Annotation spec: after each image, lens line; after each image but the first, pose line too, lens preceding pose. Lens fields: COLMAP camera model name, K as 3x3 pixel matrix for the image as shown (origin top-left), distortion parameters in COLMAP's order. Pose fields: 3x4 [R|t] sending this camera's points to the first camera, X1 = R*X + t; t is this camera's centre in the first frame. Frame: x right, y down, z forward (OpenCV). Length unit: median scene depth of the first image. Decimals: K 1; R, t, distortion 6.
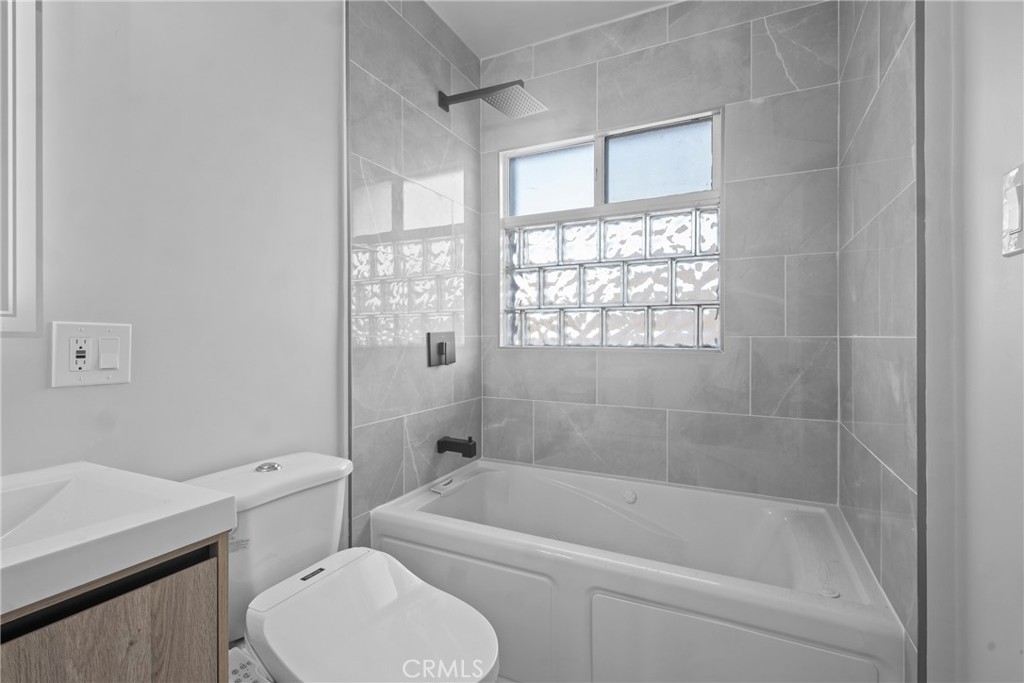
lens RADIAL K [[467.2, 0, 512.0], [0, 467.2, 341.5], [0, 0, 1]] dist [0.001997, -0.000423]
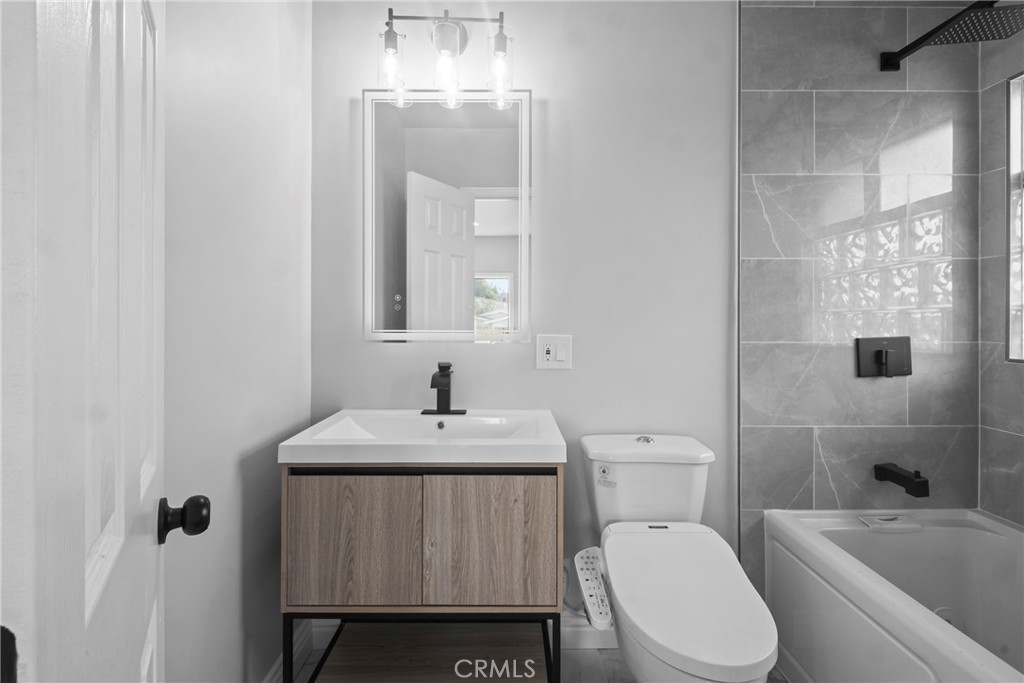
lens RADIAL K [[467.5, 0, 499.7], [0, 467.5, 321.9], [0, 0, 1]] dist [-0.000011, -0.000357]
pose [[0.431912, 0.007243, -0.901887, 0.318855], [-0.008284, 0.999957, 0.004063, -0.047066], [0.901878, 0.005716, 0.431953, 0.013624]]
